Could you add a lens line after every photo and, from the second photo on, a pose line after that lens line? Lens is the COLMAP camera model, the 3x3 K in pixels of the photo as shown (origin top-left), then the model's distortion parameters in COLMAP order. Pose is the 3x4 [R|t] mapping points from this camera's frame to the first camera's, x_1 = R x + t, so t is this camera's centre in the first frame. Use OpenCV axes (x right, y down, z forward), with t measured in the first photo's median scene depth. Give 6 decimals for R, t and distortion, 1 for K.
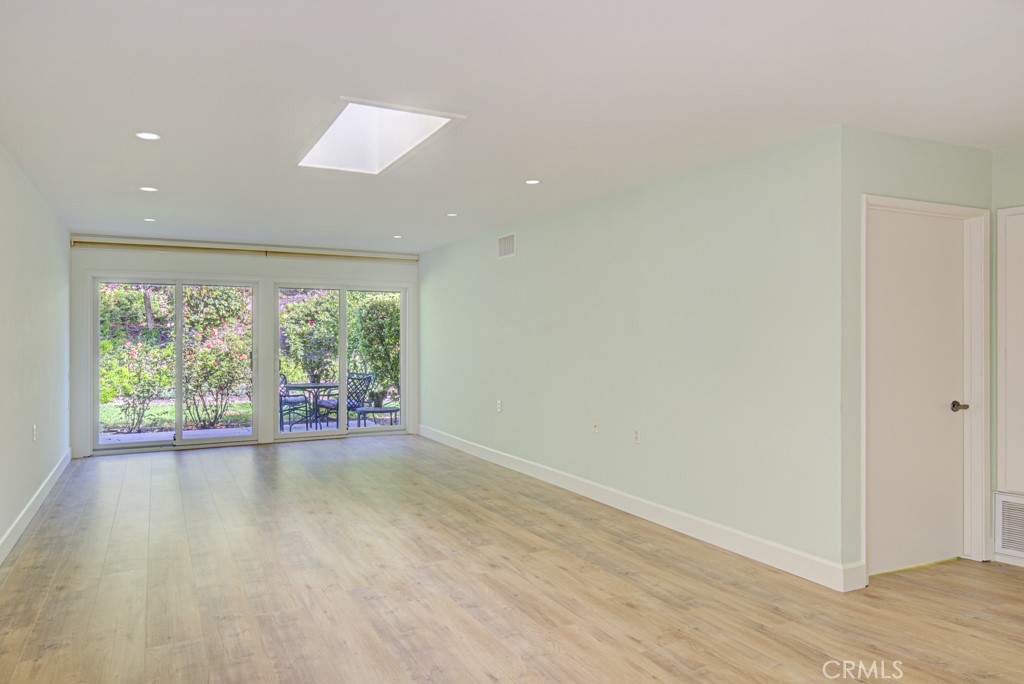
lens RADIAL K [[681.0, 0, 520.1], [0, 681.0, 341.7], [0, 0, 1]] dist [0.003644, -0.004172]
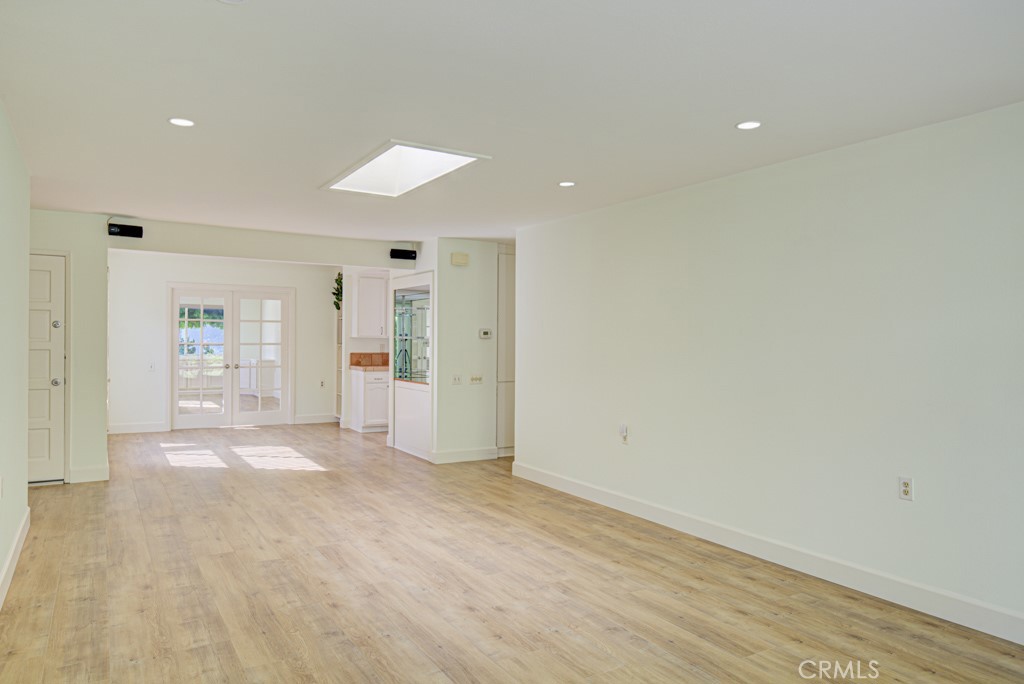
lens RADIAL K [[681.0, 0, 507.7], [0, 681.0, 343.7], [0, 0, 1]] dist [0.003644, -0.004172]
pose [[-0.998864, -0.014051, -0.045544, -0.320874], [-0.014585, 0.999828, 0.011417, -0.014790], [0.045375, 0.012068, -0.998897, 1.892735]]
